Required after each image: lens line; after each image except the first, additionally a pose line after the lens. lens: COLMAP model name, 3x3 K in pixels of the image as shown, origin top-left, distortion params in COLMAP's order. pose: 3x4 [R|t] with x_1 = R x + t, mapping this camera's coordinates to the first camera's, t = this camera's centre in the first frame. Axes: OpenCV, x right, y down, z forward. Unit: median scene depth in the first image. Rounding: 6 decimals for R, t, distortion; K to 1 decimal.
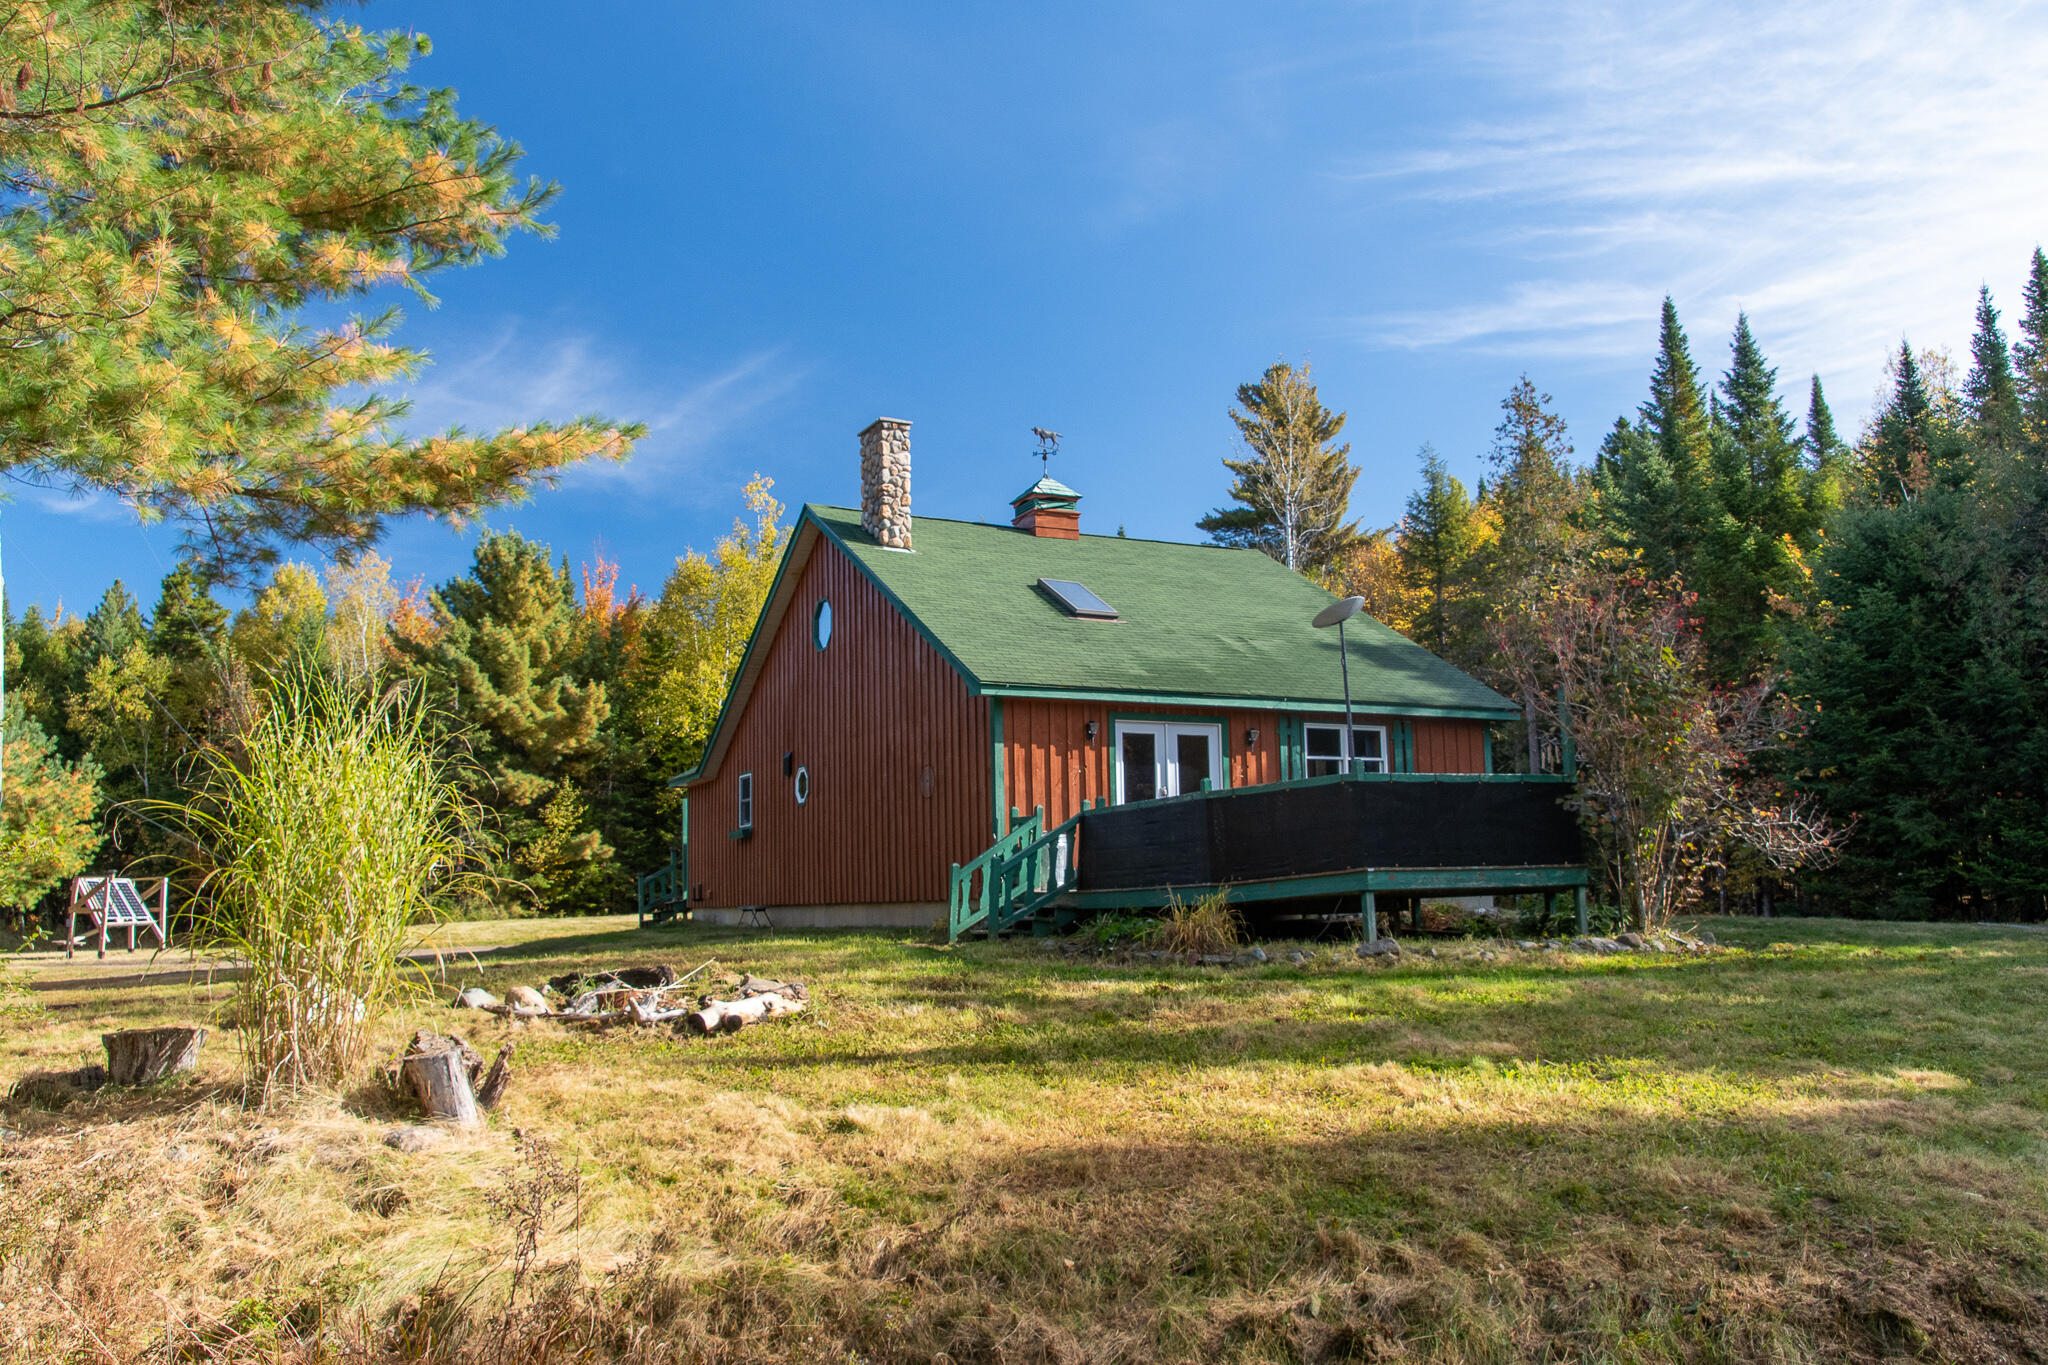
lens RADIAL K [[1573.9, 0, 1012.3], [0, 1573.9, 684.3], [0, 0, 1]] dist [0.005715, 0.003130]
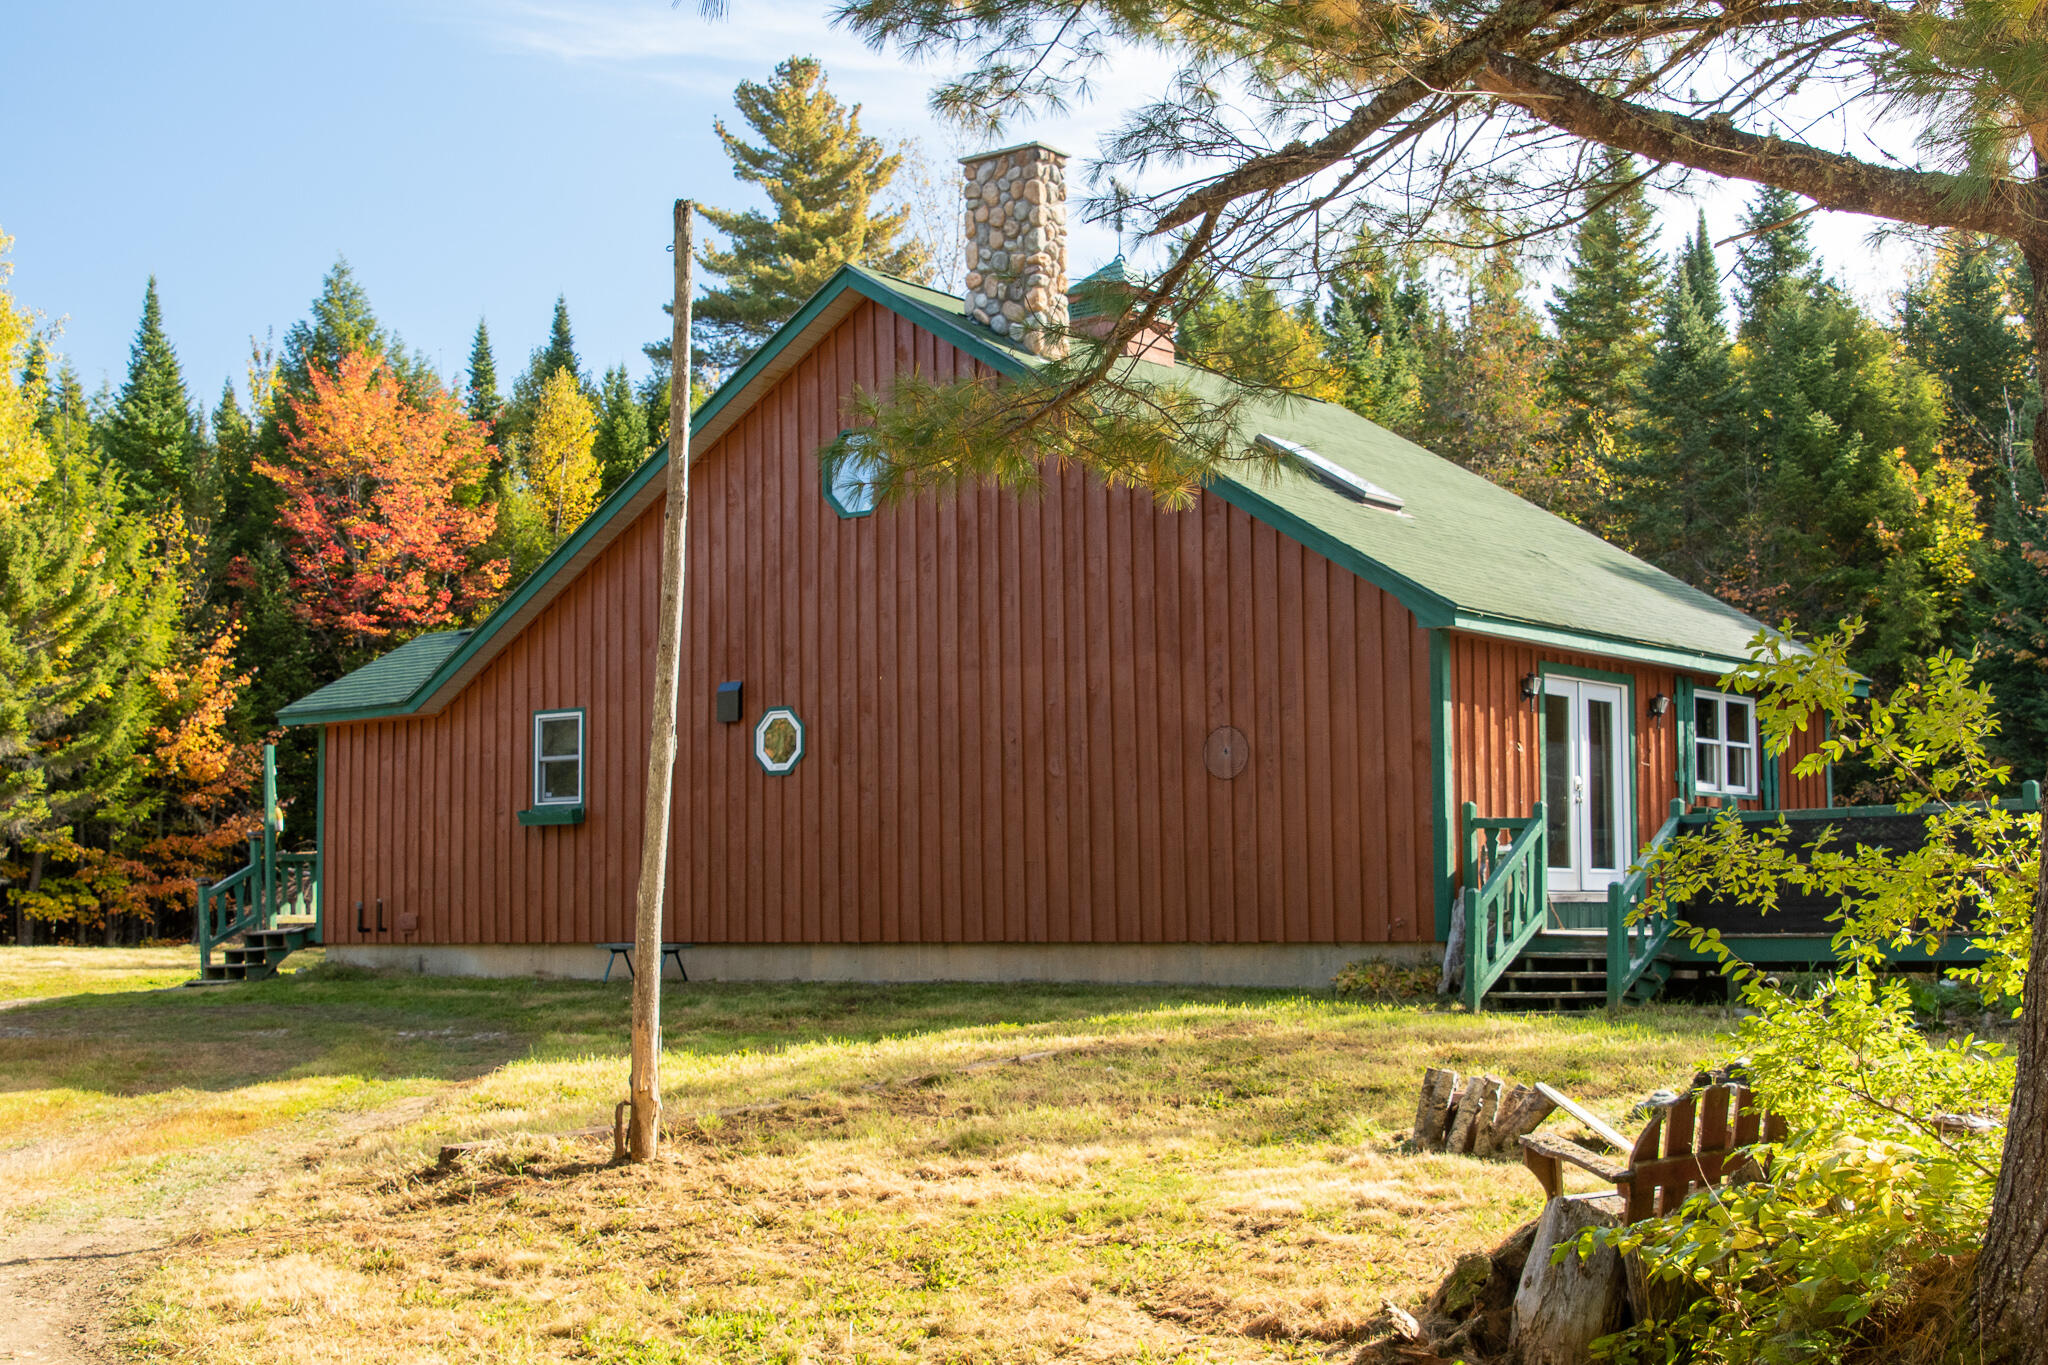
lens RADIAL K [[2660.4, 0, 1030.1], [0, 2660.4, 680.4], [0, 0, 1]] dist [-0.033691, 0.000000]
pose [[0.915882, 0.054190, 0.397774, -0.509206], [-0.070171, 0.997203, 0.025717, 0.010892], [-0.395268, -0.051466, 0.917123, 0.061256]]
